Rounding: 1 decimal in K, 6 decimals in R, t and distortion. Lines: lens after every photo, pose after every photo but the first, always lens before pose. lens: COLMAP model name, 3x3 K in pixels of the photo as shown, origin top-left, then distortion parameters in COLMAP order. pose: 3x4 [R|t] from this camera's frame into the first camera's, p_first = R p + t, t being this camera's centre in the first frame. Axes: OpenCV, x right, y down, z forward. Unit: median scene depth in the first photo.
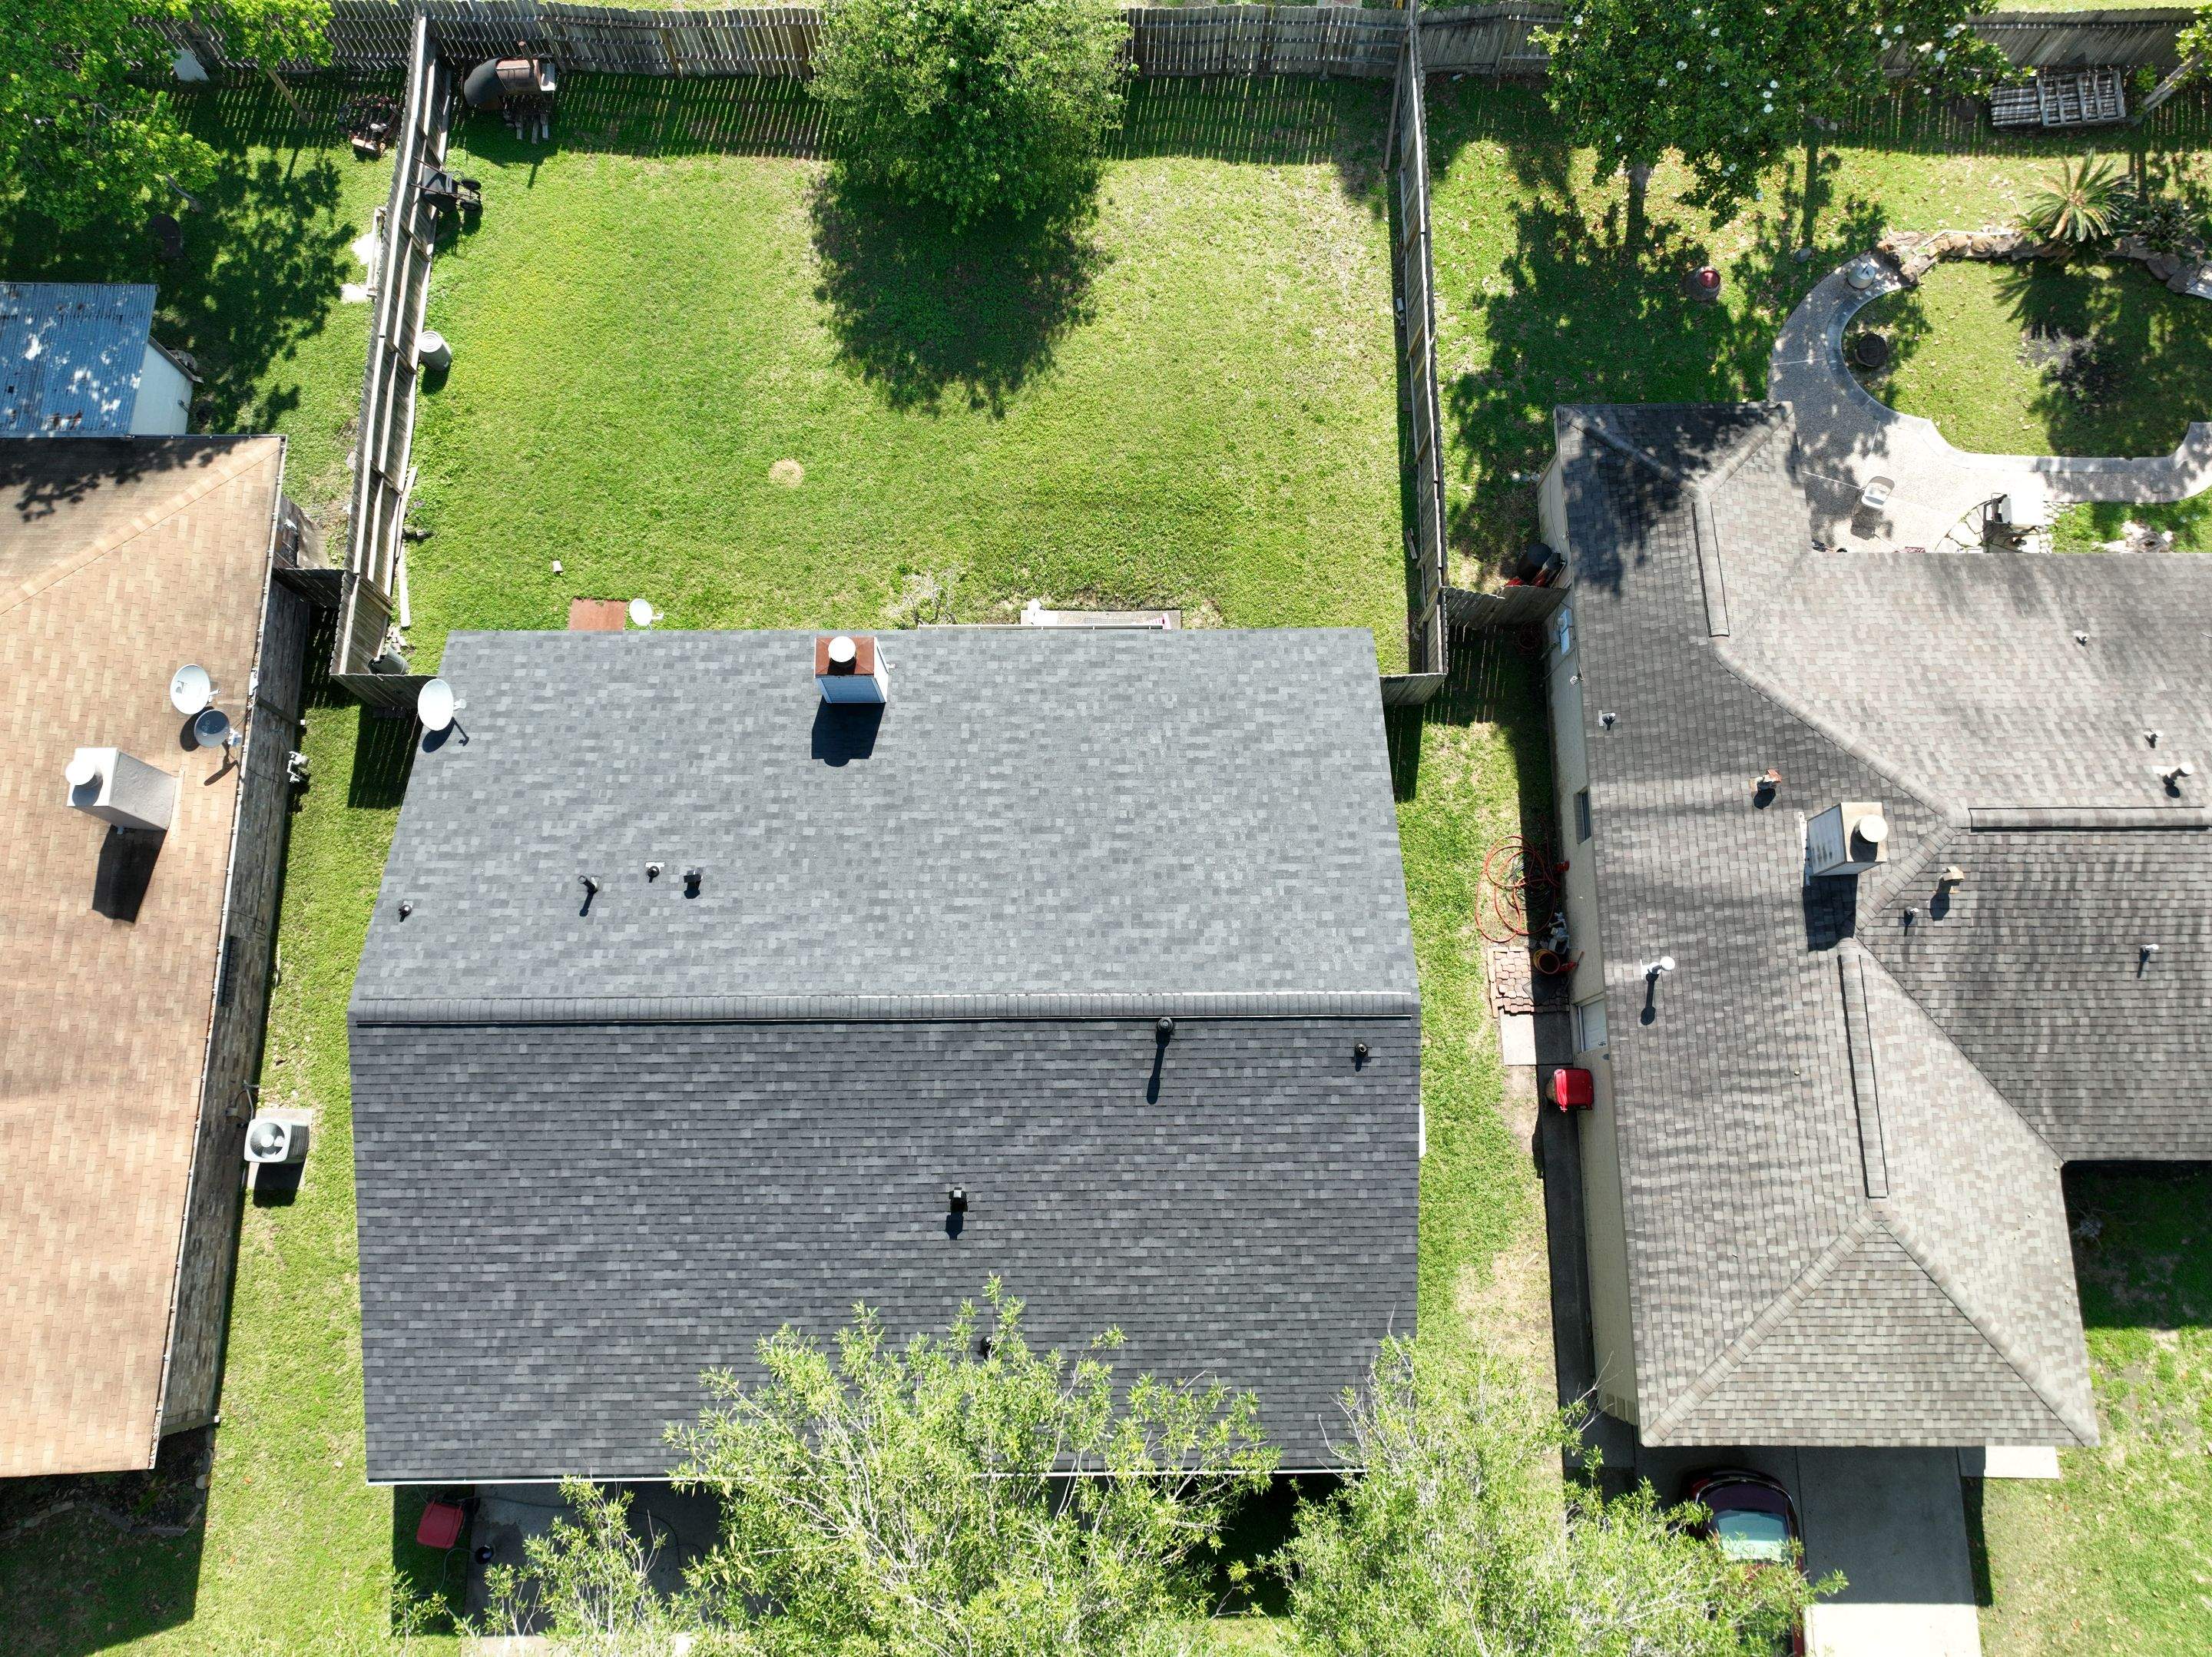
lens RADIAL K [[1551.8, 0, 1100.4], [0, 1551.8, 826.4], [0, 0, 1]] dist [-0.001588, 0.016092]
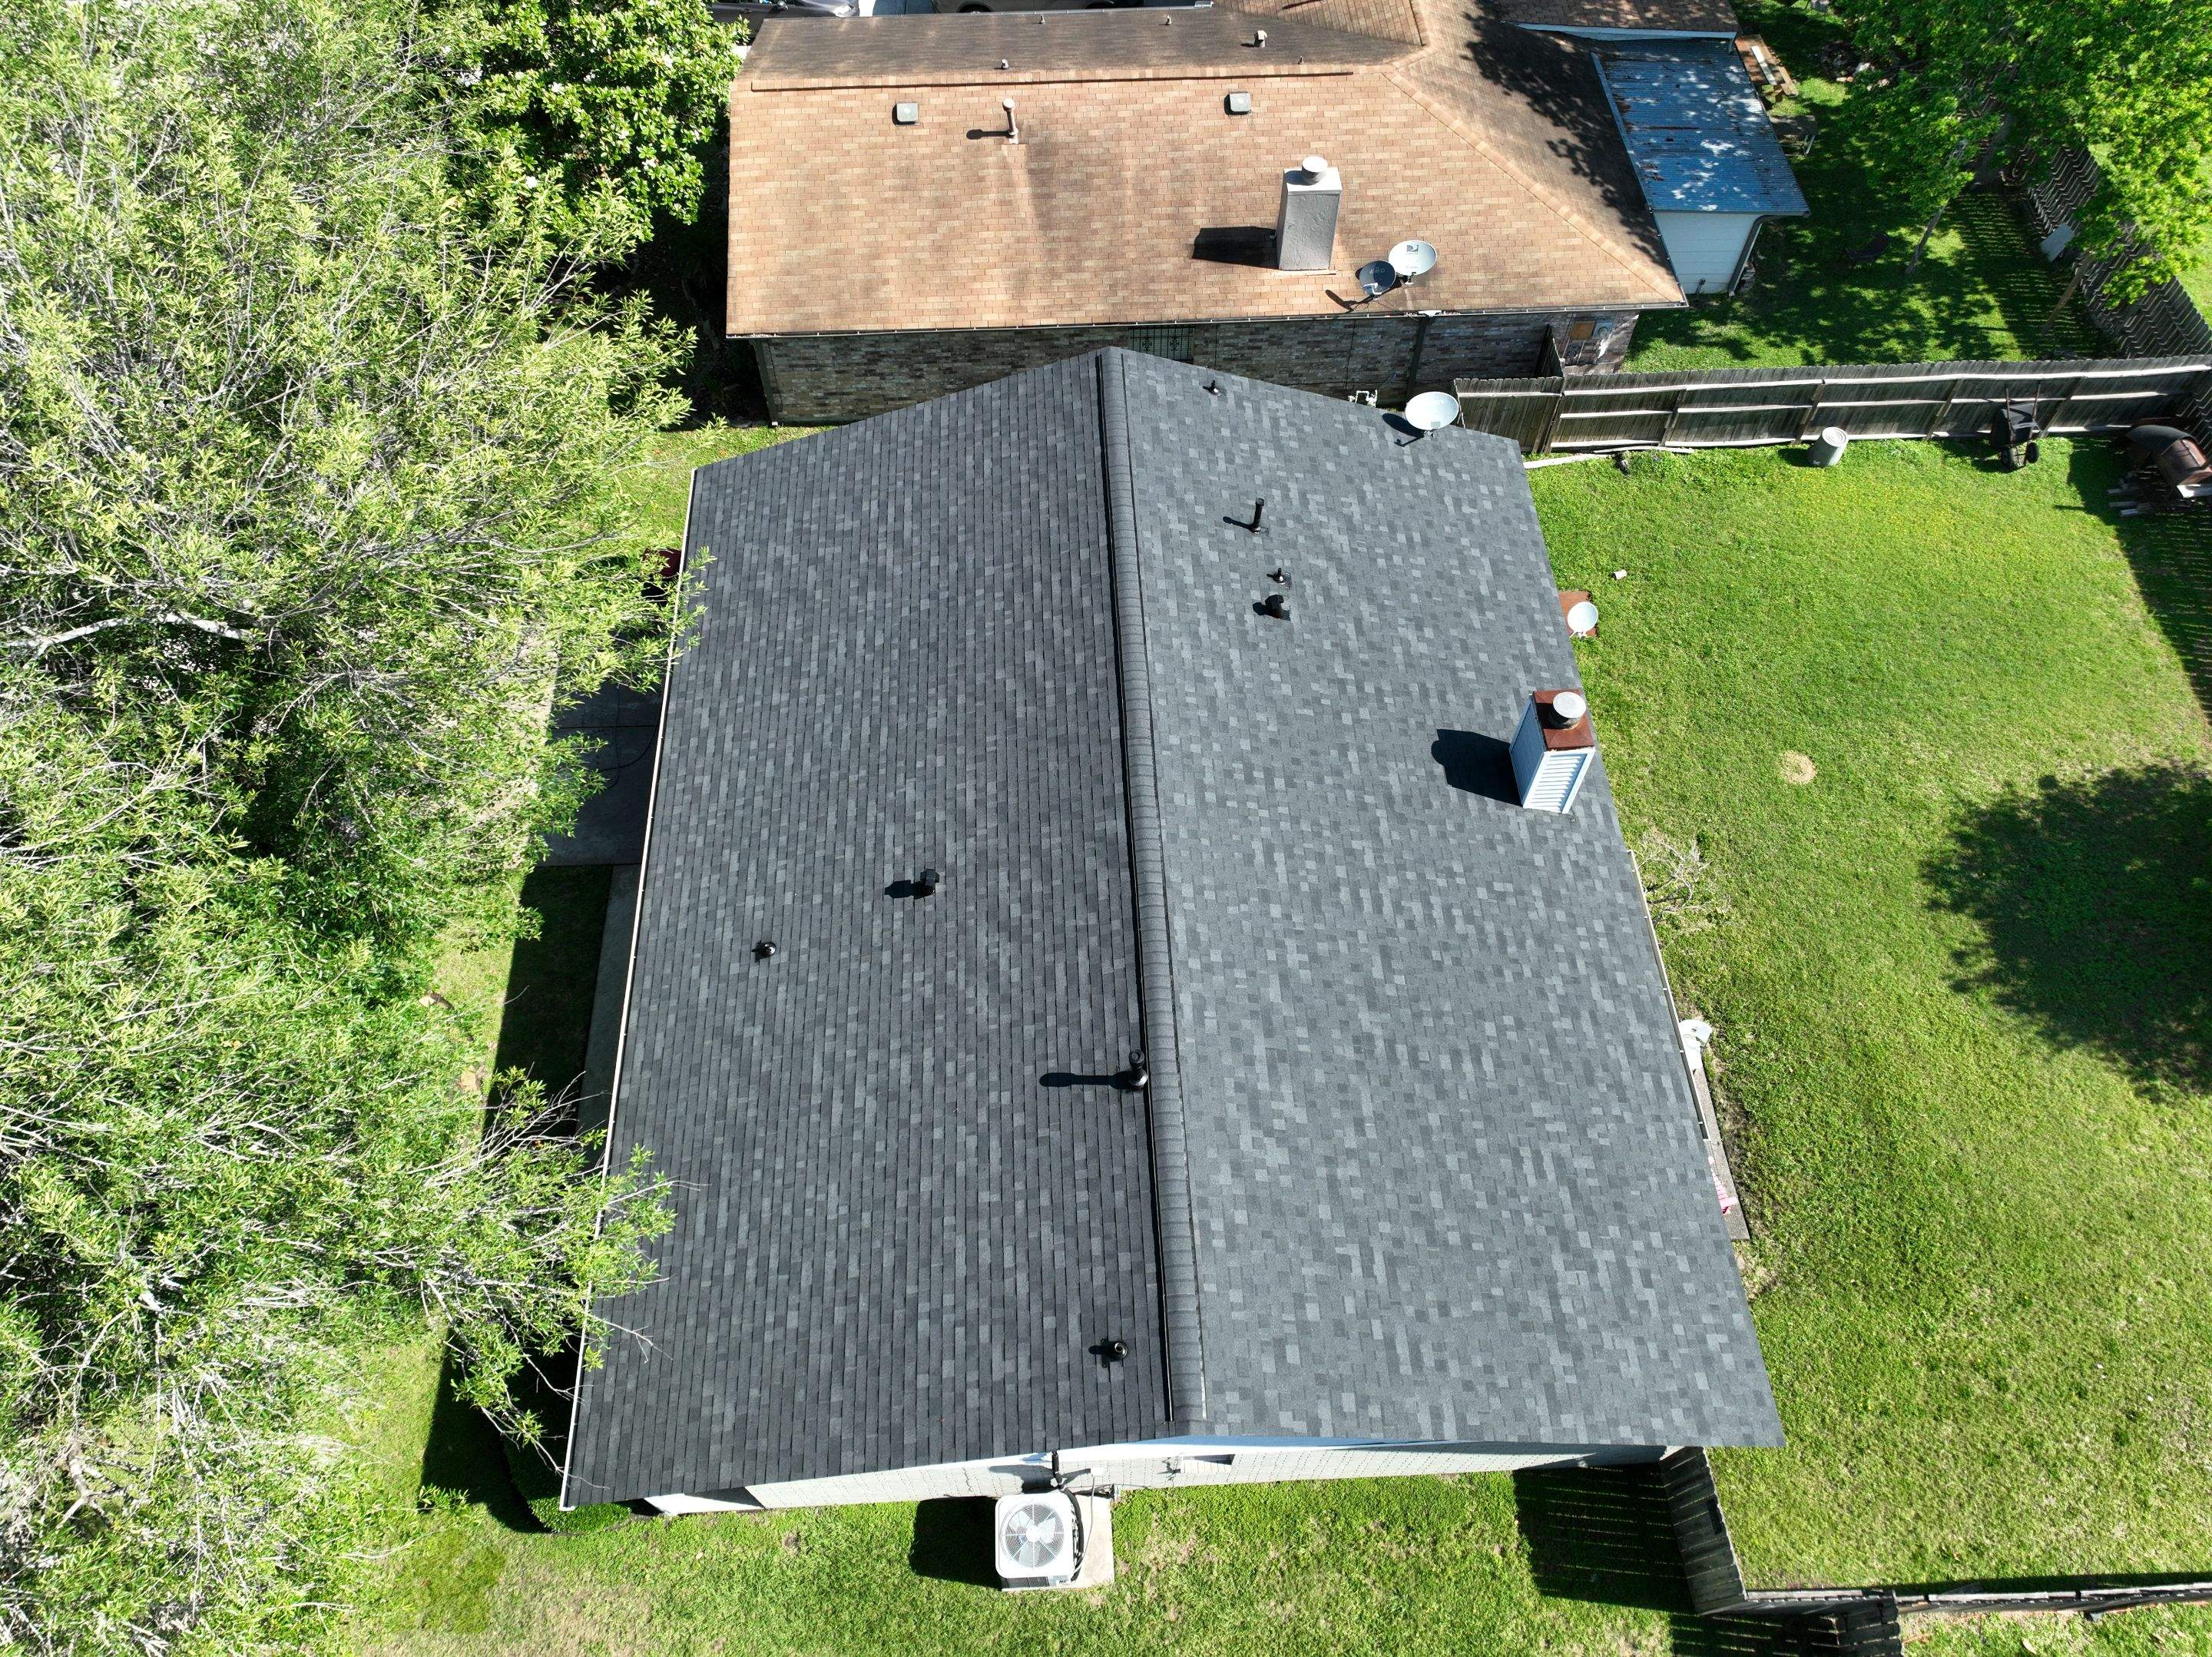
lens RADIAL K [[1551.8, 0, 1104.3], [0, 1551.8, 828.4], [0, 0, 1]] dist [-0.001588, 0.016092]
pose [[0.039593, 0.838490, -0.543477, 0.304098], [-0.970640, 0.161420, 0.178331, -0.009241], [0.237257, 0.520459, 0.820263, 0.270549]]
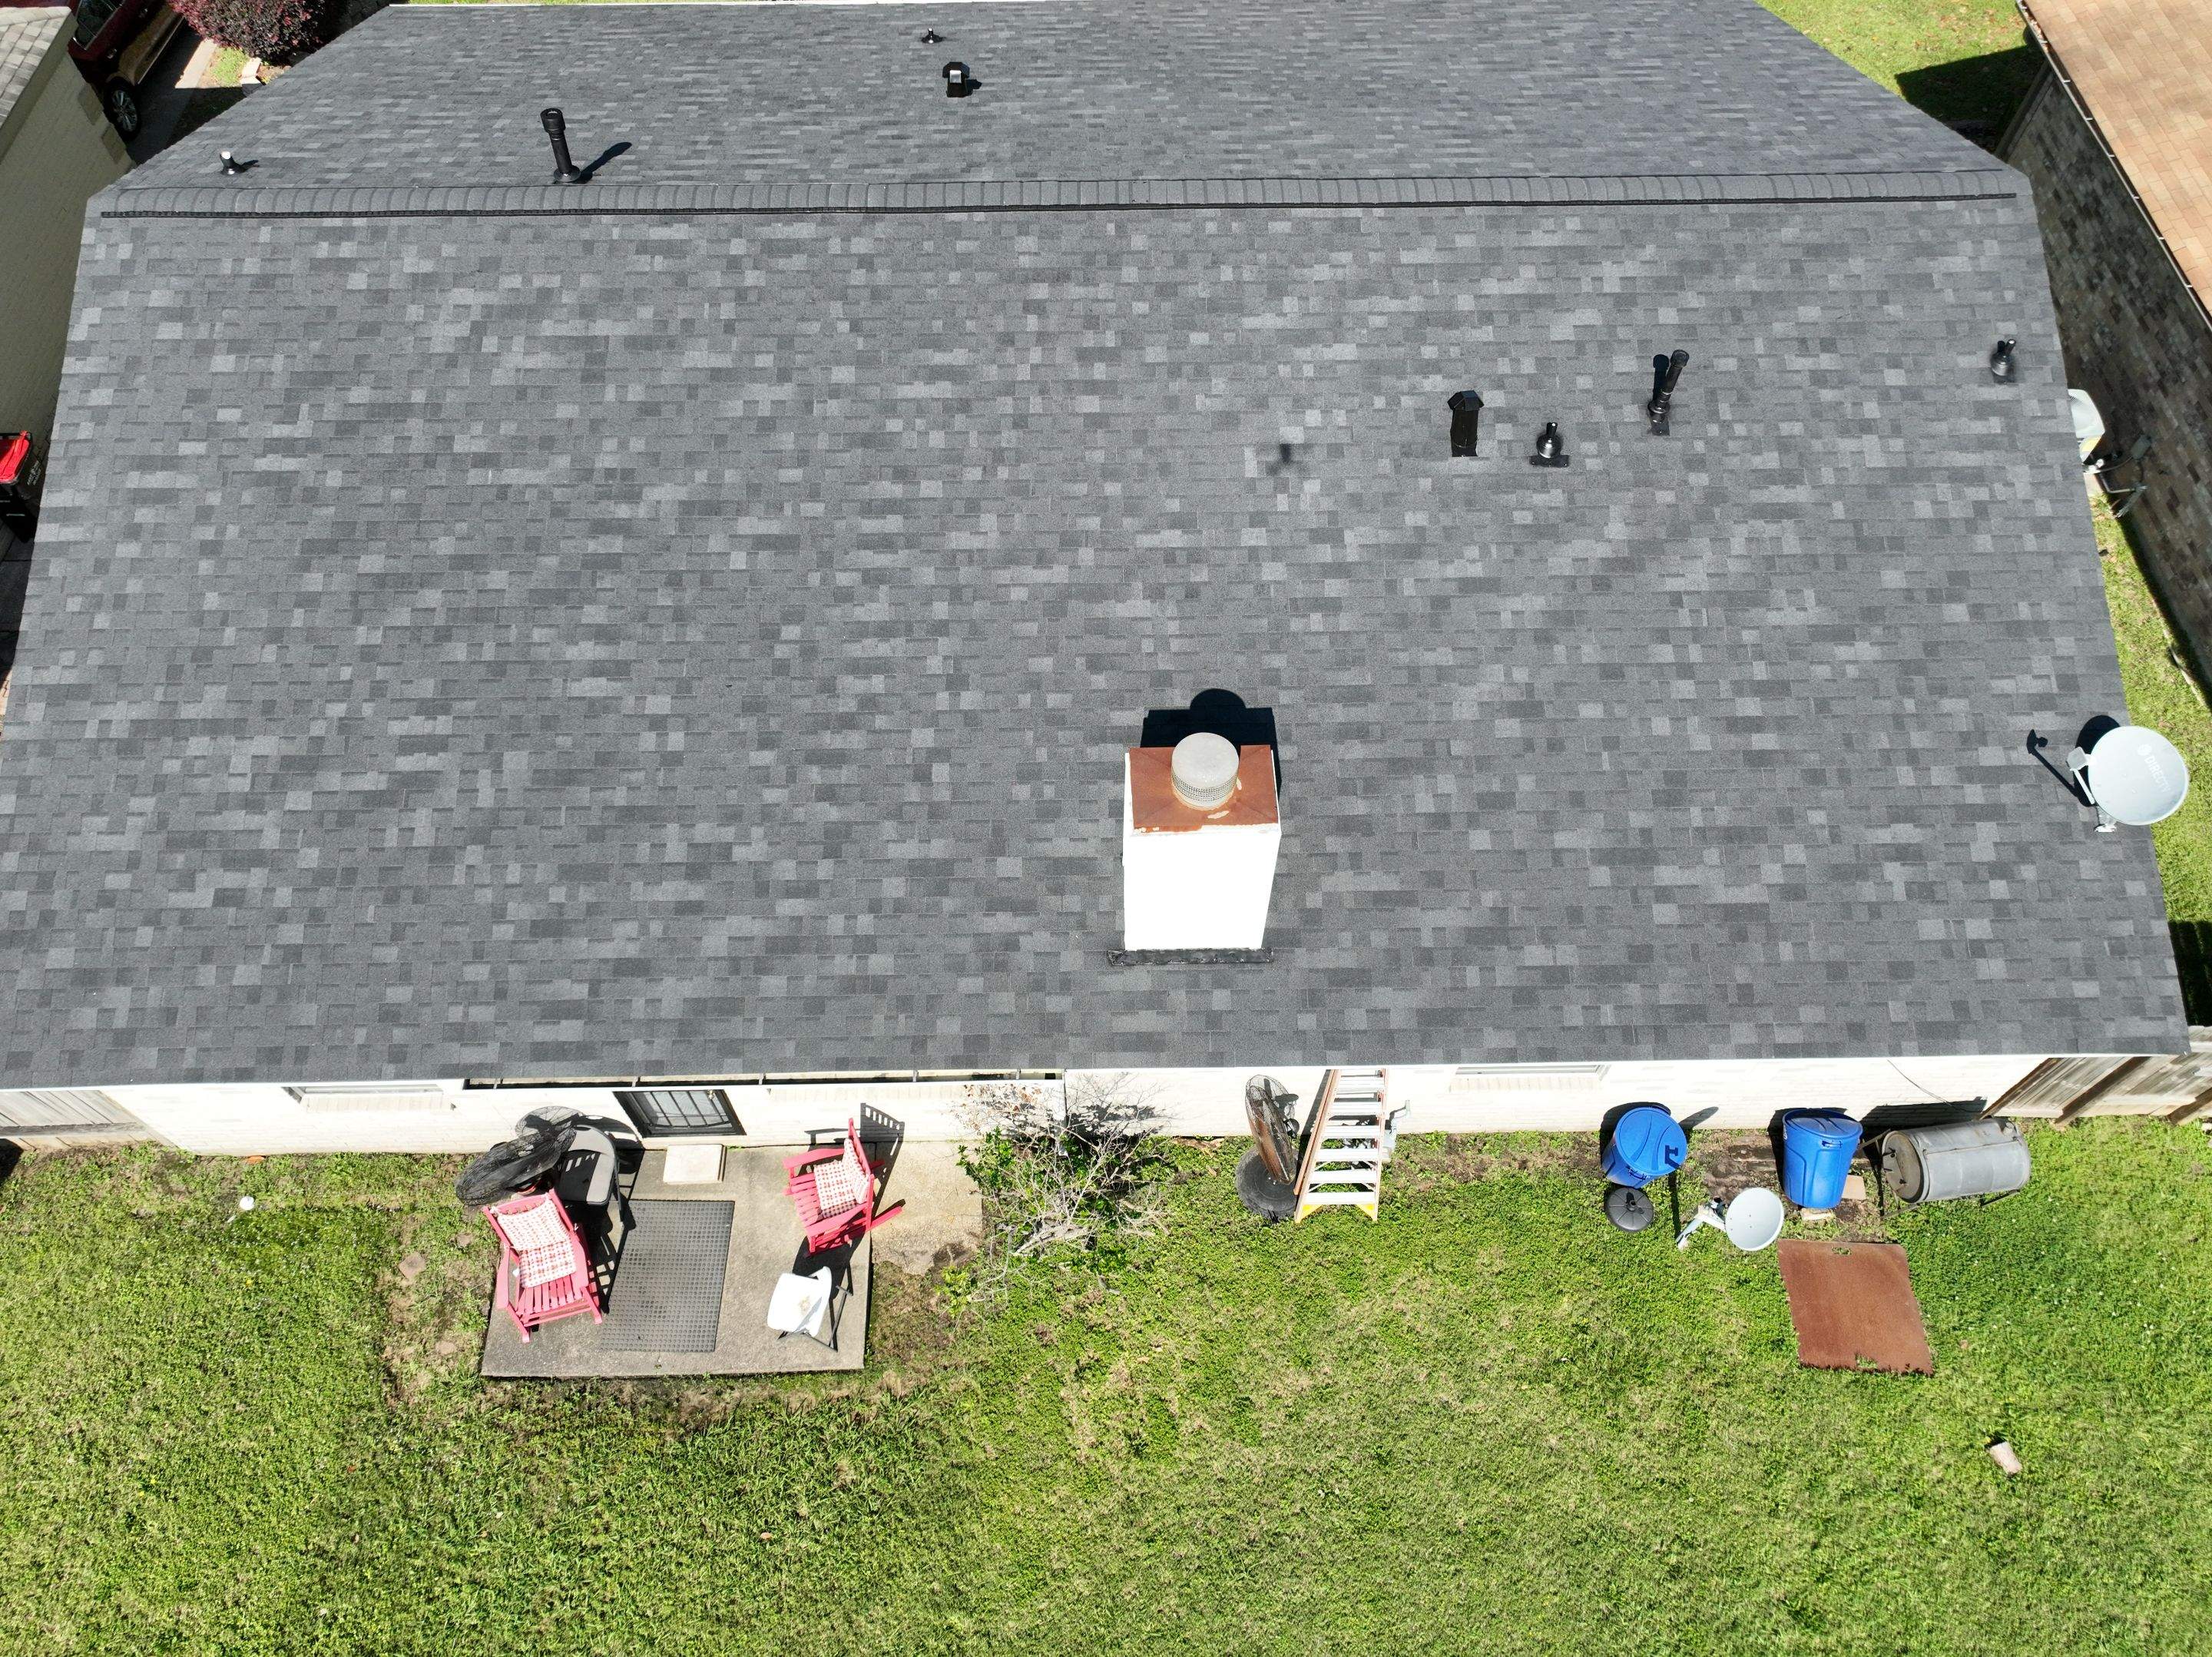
lens RADIAL K [[1551.8, 0, 1102.6], [0, 1551.8, 830.7], [0, 0, 1]] dist [-0.001588, 0.016092]
pose [[-0.999887, 0.002711, -0.014800, -0.123280], [-0.012542, -0.693560, 0.720290, -0.382755], [-0.008312, 0.720394, 0.693515, 0.676553]]
